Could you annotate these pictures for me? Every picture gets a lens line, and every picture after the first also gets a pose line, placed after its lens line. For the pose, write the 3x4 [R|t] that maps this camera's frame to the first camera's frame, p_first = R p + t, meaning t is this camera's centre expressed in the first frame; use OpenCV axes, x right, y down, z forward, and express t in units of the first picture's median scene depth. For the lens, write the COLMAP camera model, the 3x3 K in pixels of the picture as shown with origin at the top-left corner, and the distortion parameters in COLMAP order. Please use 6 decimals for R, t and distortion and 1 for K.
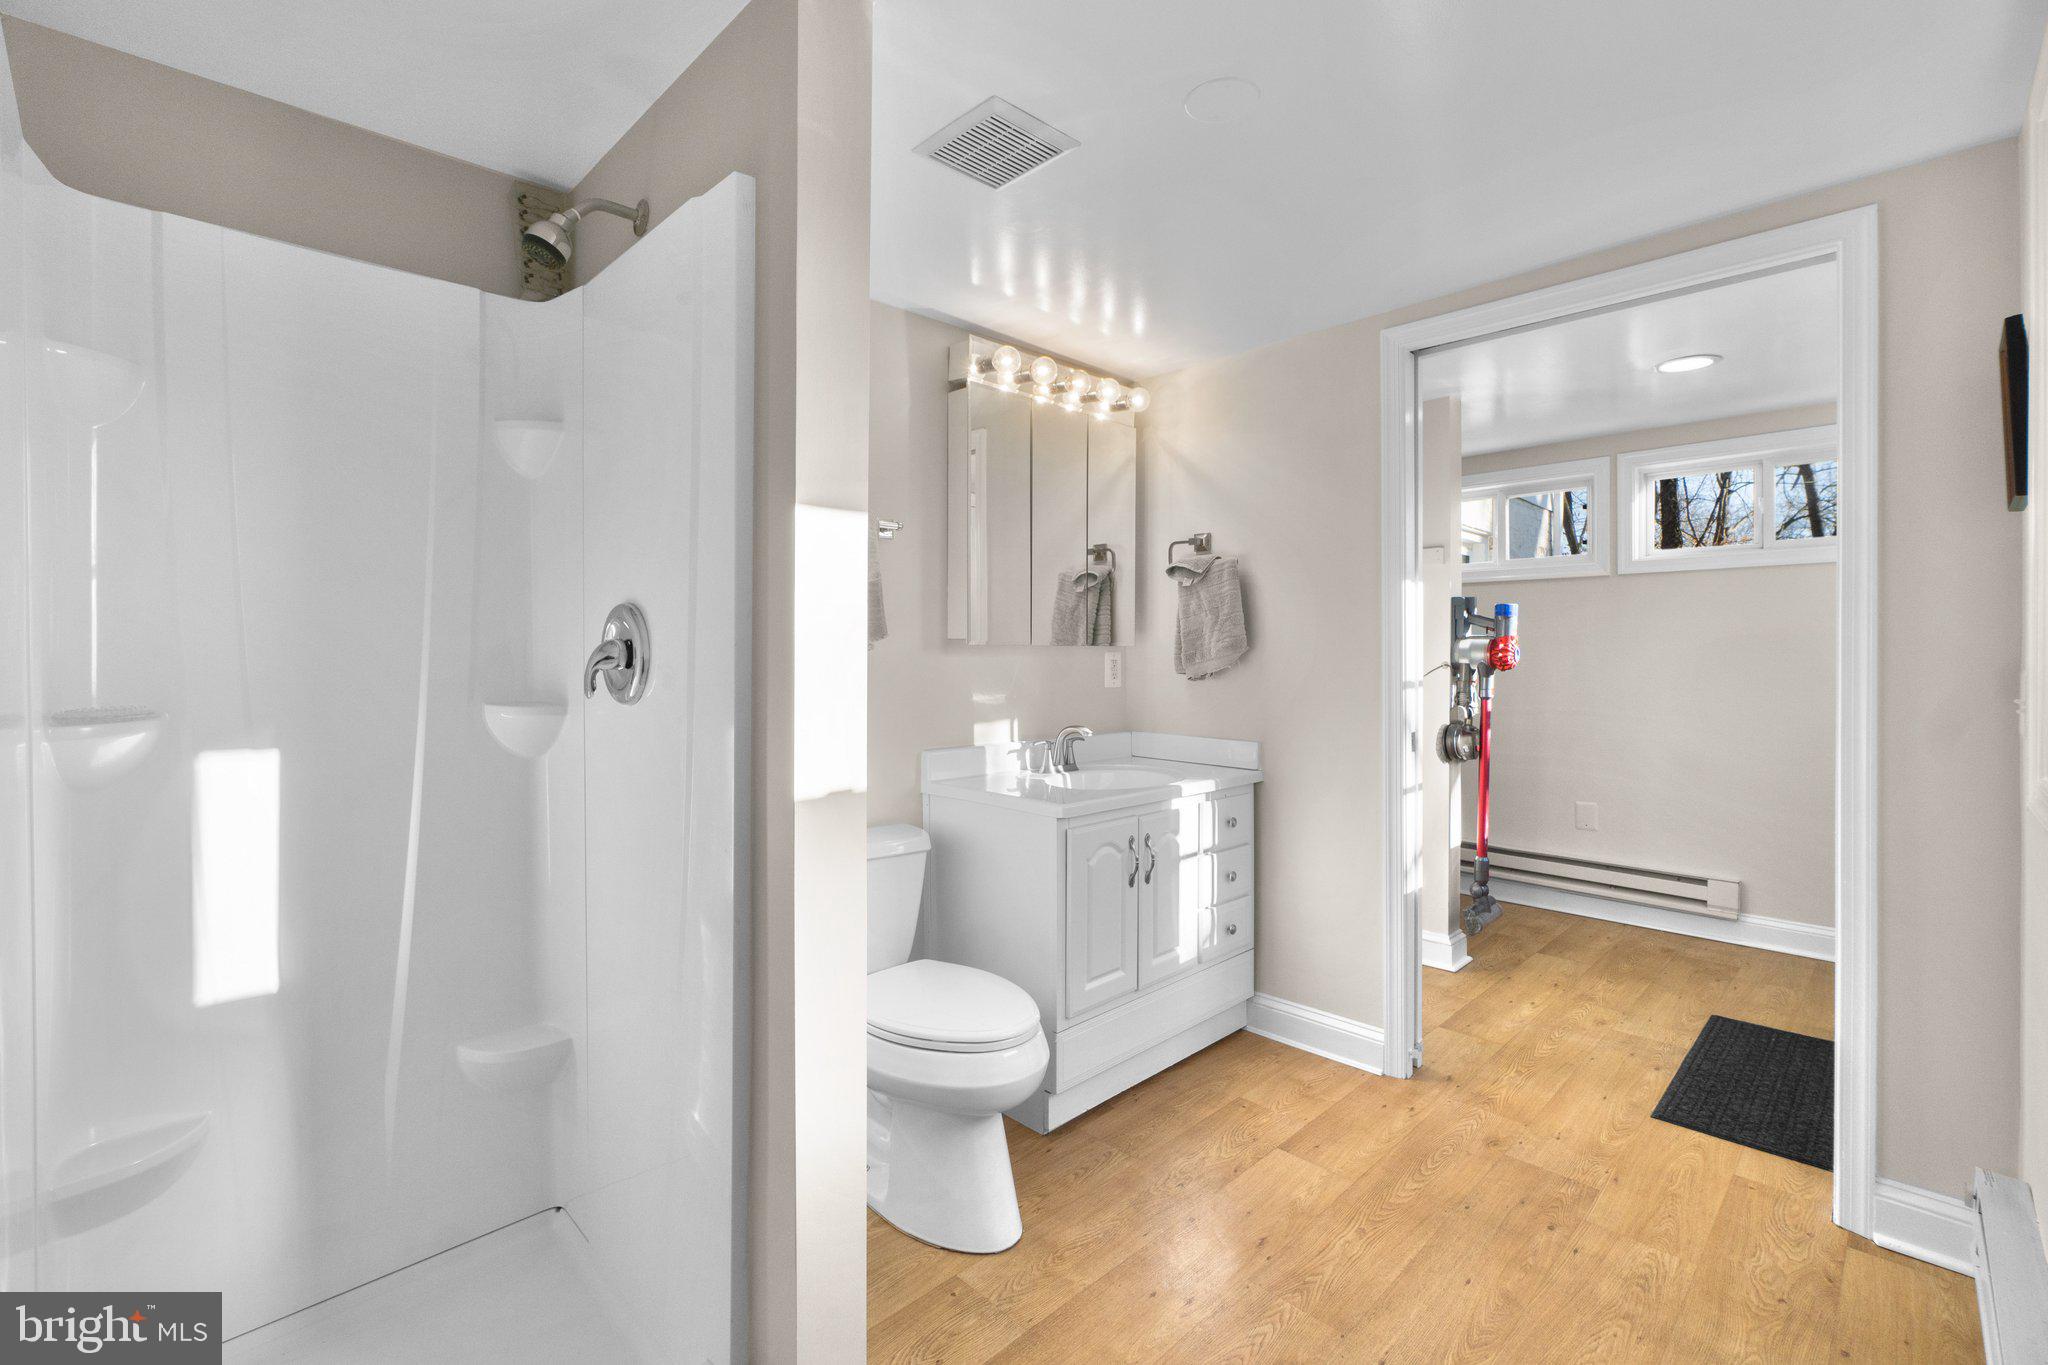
lens RADIAL K [[899.4, 0, 970.0], [0, 899.4, 654.1], [0, 0, 1]] dist [-0.000514, -0.000021]
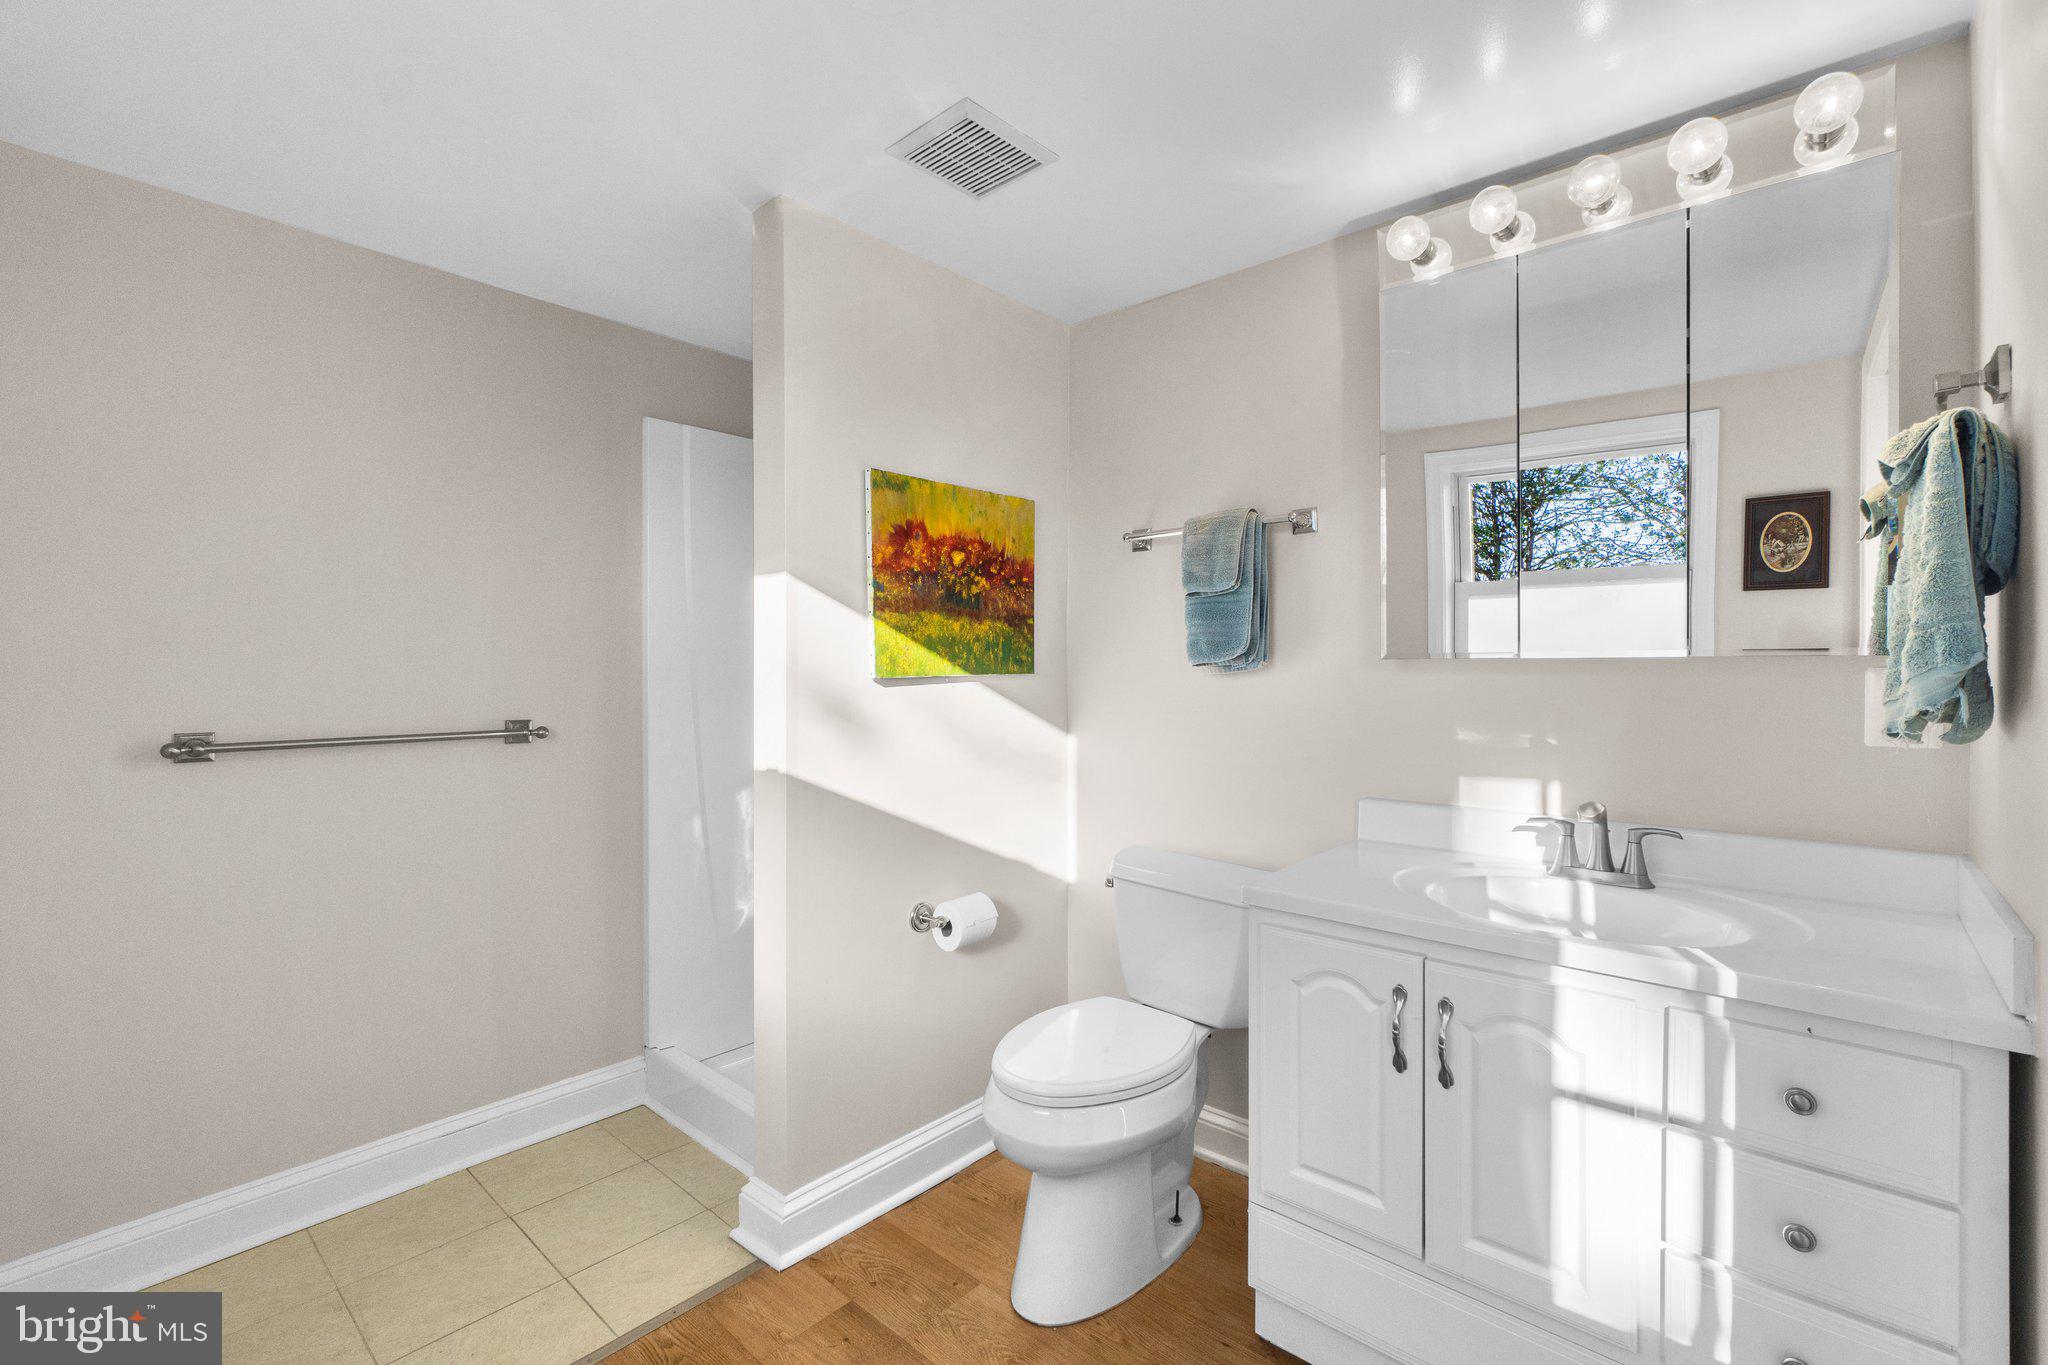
lens RADIAL K [[894.3, 0, 1016.5], [0, 894.3, 666.1], [0, 0, 1]] dist [0.000469, 0.000129]
pose [[0.091654, 0.003438, -0.995785, 0.696404], [-0.006614, 0.999974, 0.002843, -0.004563], [0.995769, 0.006326, 0.091674, 0.659879]]
